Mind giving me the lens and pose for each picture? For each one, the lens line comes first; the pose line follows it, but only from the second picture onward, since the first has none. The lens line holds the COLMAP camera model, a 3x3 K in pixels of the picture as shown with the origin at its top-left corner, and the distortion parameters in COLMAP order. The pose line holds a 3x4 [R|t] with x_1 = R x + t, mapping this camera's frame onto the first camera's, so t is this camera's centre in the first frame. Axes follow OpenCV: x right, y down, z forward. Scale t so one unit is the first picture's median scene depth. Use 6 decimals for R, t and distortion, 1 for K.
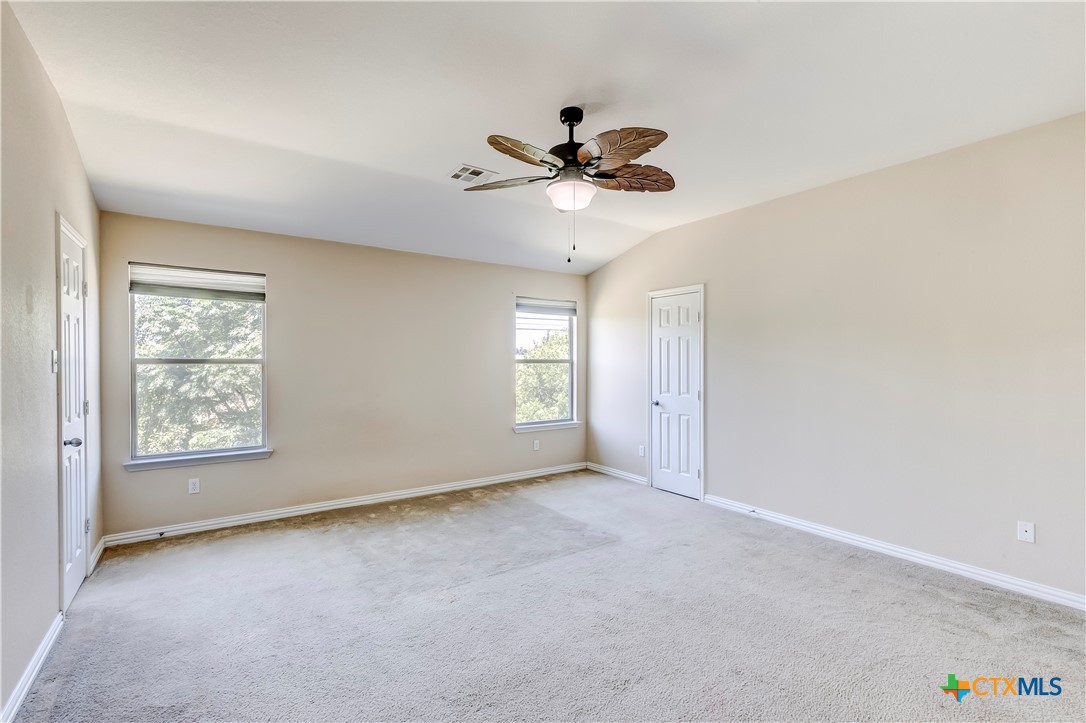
lens RADIAL K [[491.7, 0, 511.5], [0, 491.7, 363.9], [0, 0, 1]] dist [0.008900, -0.001618]
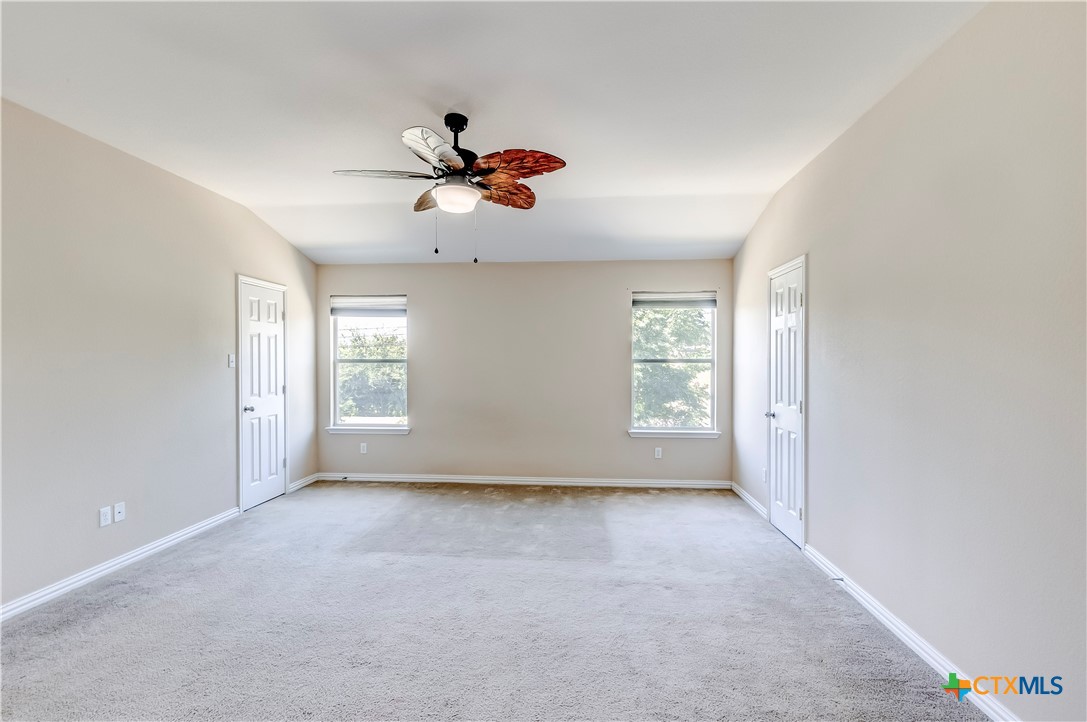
lens RADIAL K [[492.1, 0, 552.0], [0, 492.1, 364.1], [0, 0, 1]] dist [0.008900, -0.001618]
pose [[0.777017, 0.003671, -0.629469, 0.652643], [-0.003069, 0.999993, 0.002044, -0.000418], [0.629472, 0.000344, 0.777023, 0.230163]]
